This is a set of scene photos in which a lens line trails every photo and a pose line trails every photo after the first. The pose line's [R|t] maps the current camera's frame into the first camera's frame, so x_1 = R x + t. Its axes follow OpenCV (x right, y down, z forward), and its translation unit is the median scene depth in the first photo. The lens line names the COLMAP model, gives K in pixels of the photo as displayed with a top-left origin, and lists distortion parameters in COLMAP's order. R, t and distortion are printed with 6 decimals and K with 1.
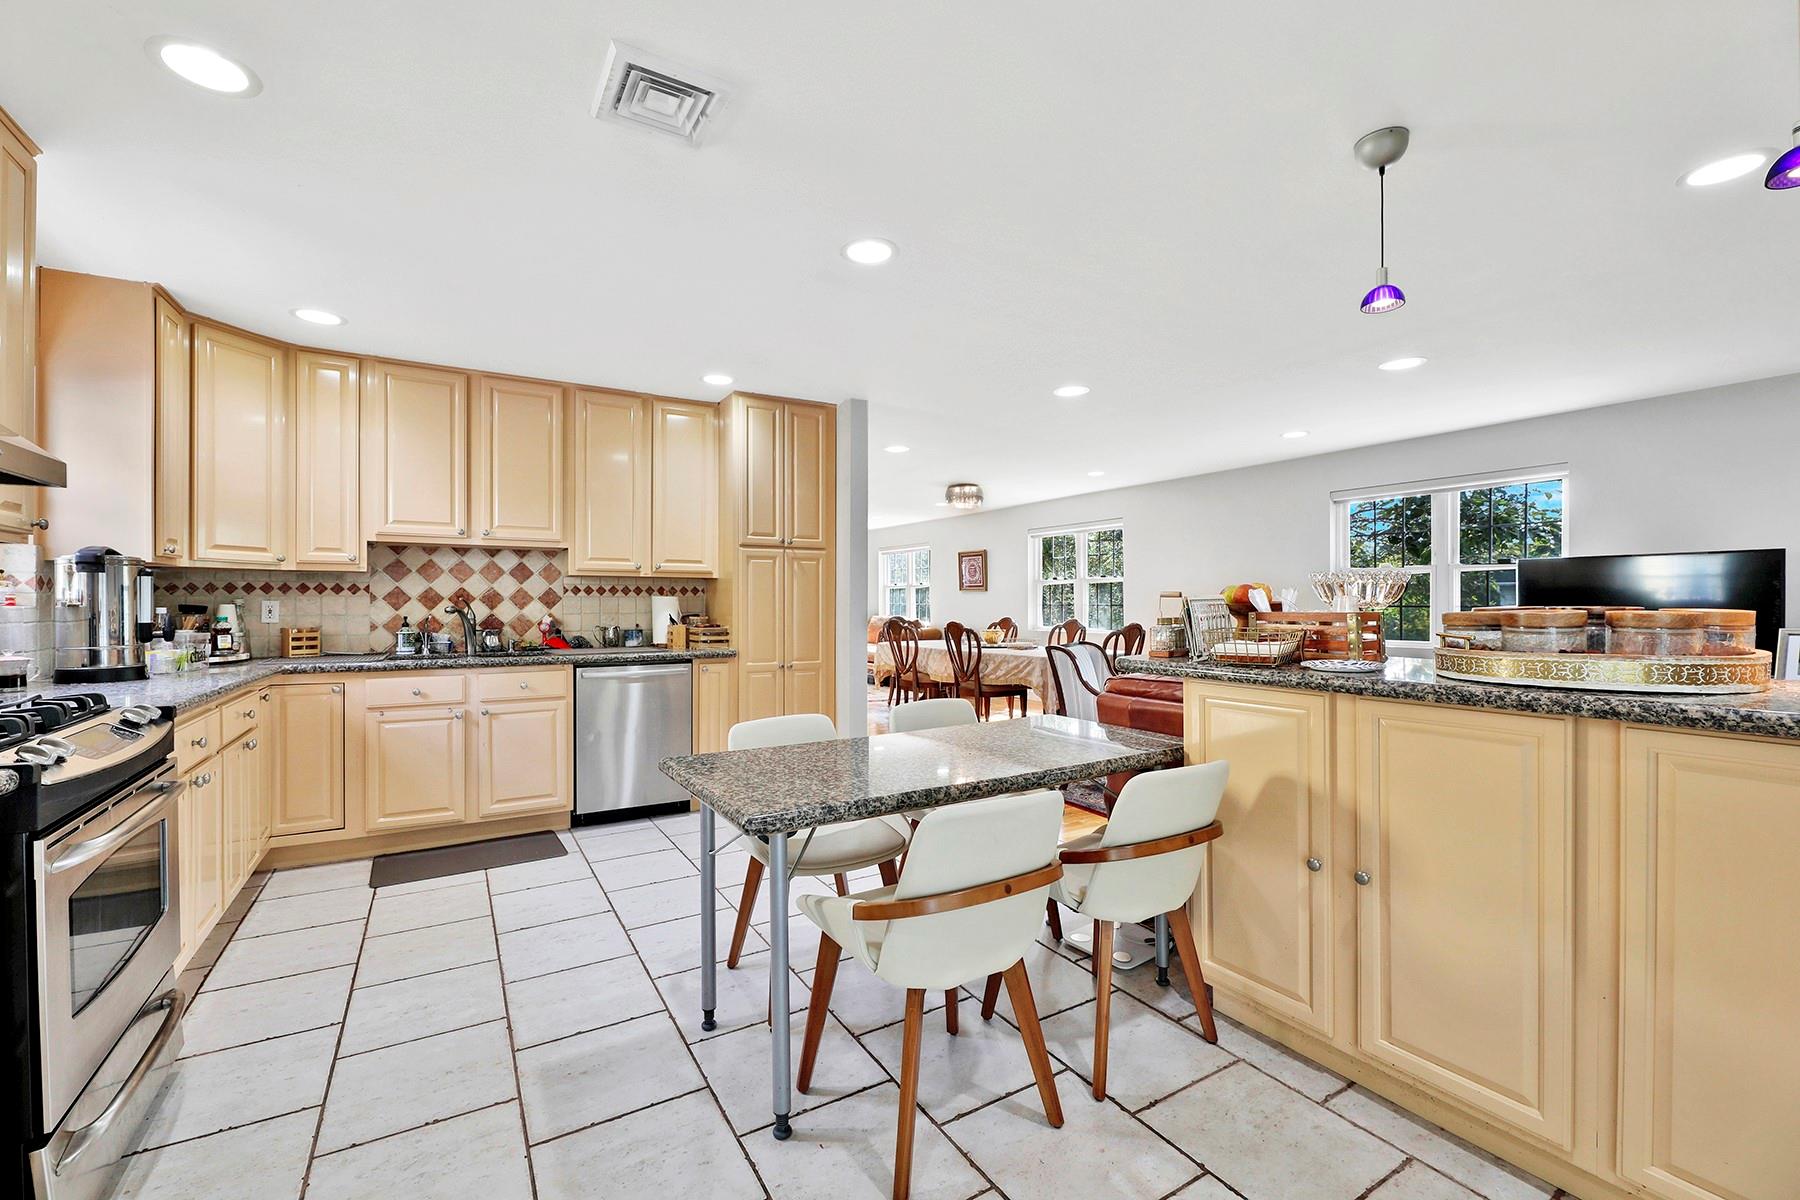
lens RADIAL K [[742.6, 0, 888.3], [0, 742.6, 606.5], [0, 0, 1]] dist [0.001223, -0.003297]
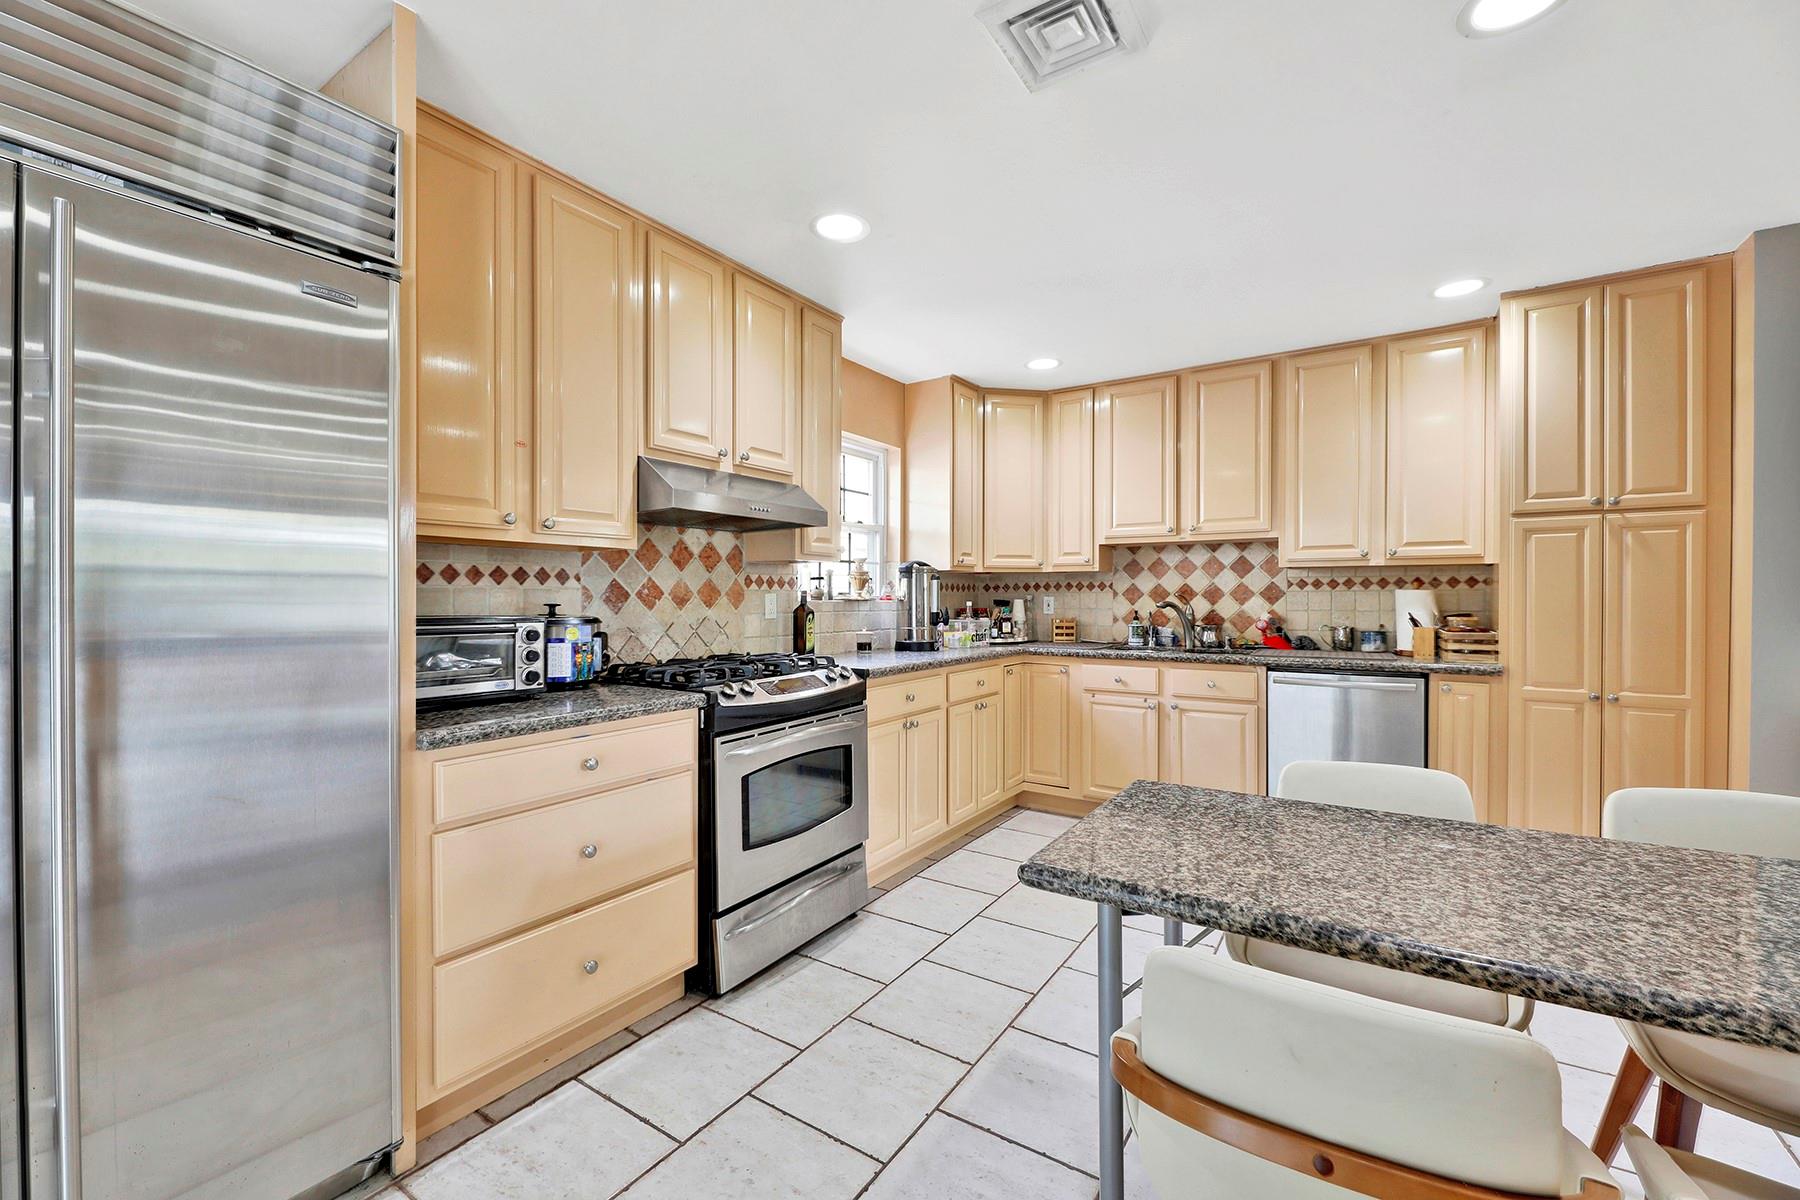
lens RADIAL K [[742.6, 0, 888.3], [0, 742.6, 606.5], [0, 0, 1]] dist [0.001223, -0.003297]
pose [[0.445639, 0.009592, -0.895161, 0.166904], [-0.003912, 0.999954, 0.008767, -0.000960], [0.895204, -0.000405, 0.445656, 0.178504]]
